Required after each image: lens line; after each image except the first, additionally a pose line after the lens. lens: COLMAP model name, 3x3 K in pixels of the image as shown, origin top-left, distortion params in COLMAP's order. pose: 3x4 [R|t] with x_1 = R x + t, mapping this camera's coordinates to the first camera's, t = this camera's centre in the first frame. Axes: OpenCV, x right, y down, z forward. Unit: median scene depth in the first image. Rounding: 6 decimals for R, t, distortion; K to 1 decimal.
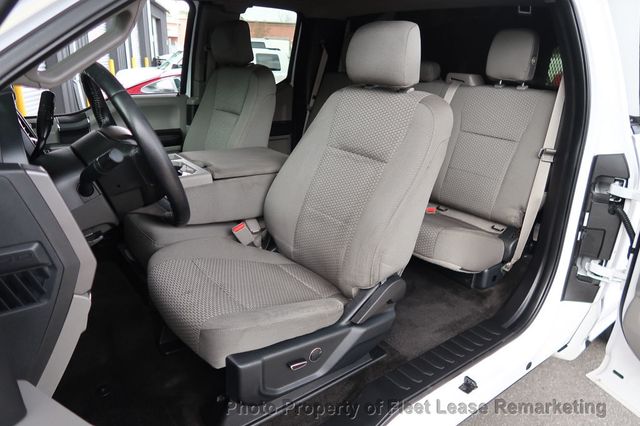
lens RADIAL K [[444.1, 0, 319.2], [0, 444.1, 210.7], [0, 0, 1]] dist [-0.033902, 0.017874]
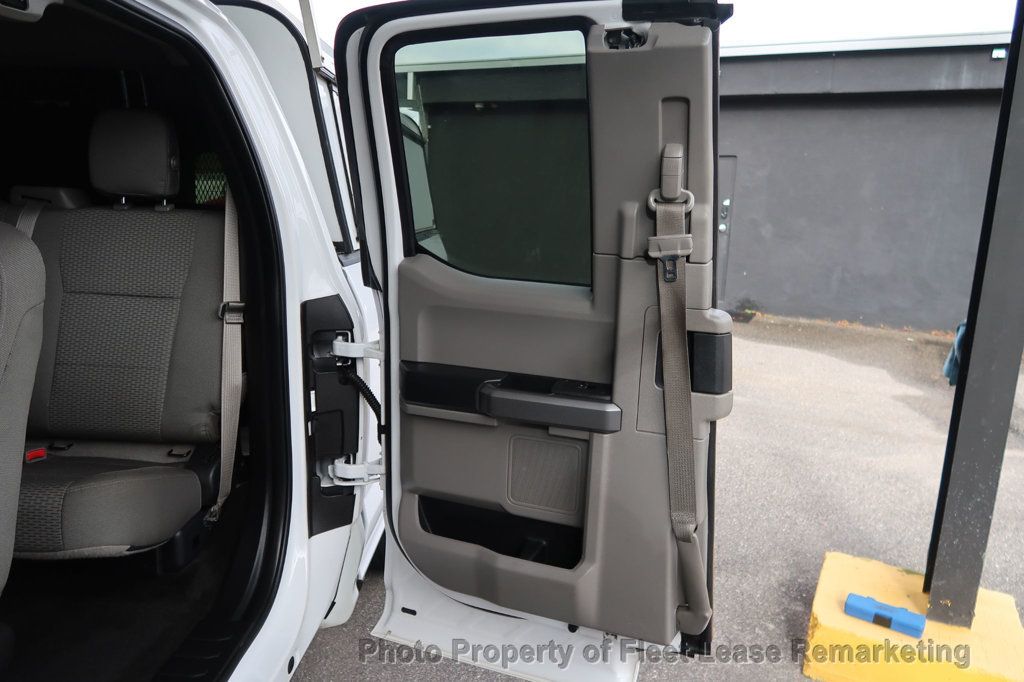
lens RADIAL K [[710.5, 0, 510.7], [0, 710.5, 337.3], [0, 0, 1]] dist [-0.033902, 0.017874]
pose [[0.638437, -0.157244, 0.753441, 0.023487], [0.240889, 0.970551, -0.001565, 0.000374], [-0.731007, 0.182495, 0.657514, 0.084829]]
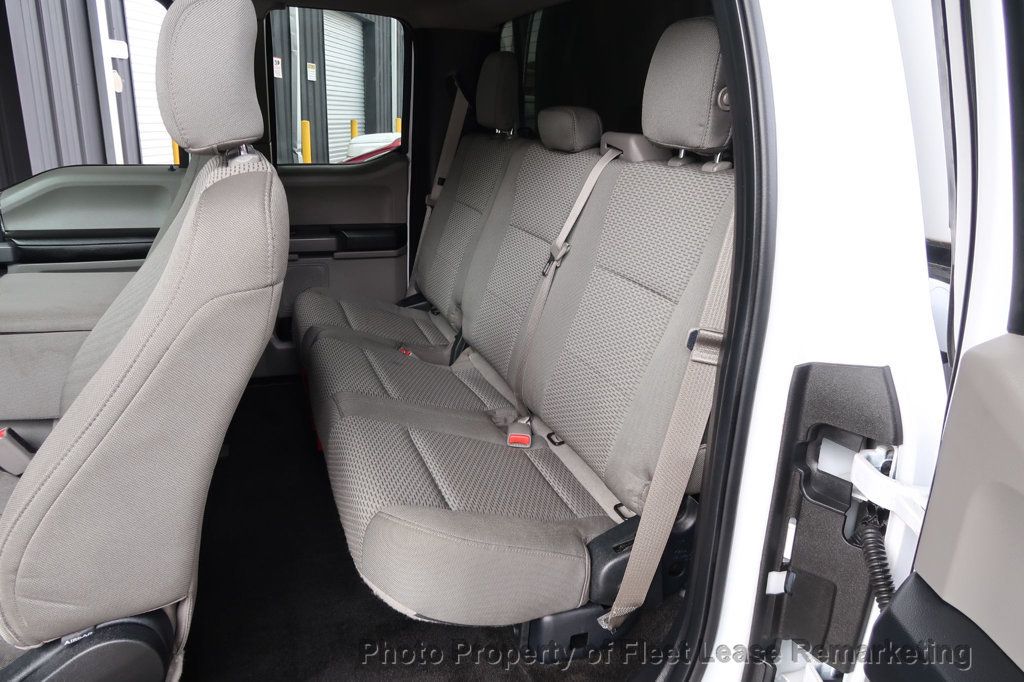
lens RADIAL K [[710.5, 0, 510.7], [0, 710.5, 337.3], [0, 0, 1]] dist [-0.033902, 0.017874]
pose [[0.951746, 0.092196, -0.292711, 0.518432], [-0.103089, 0.994429, -0.021975, -0.101044], [0.289054, 0.051090, 0.955948, 0.374985]]
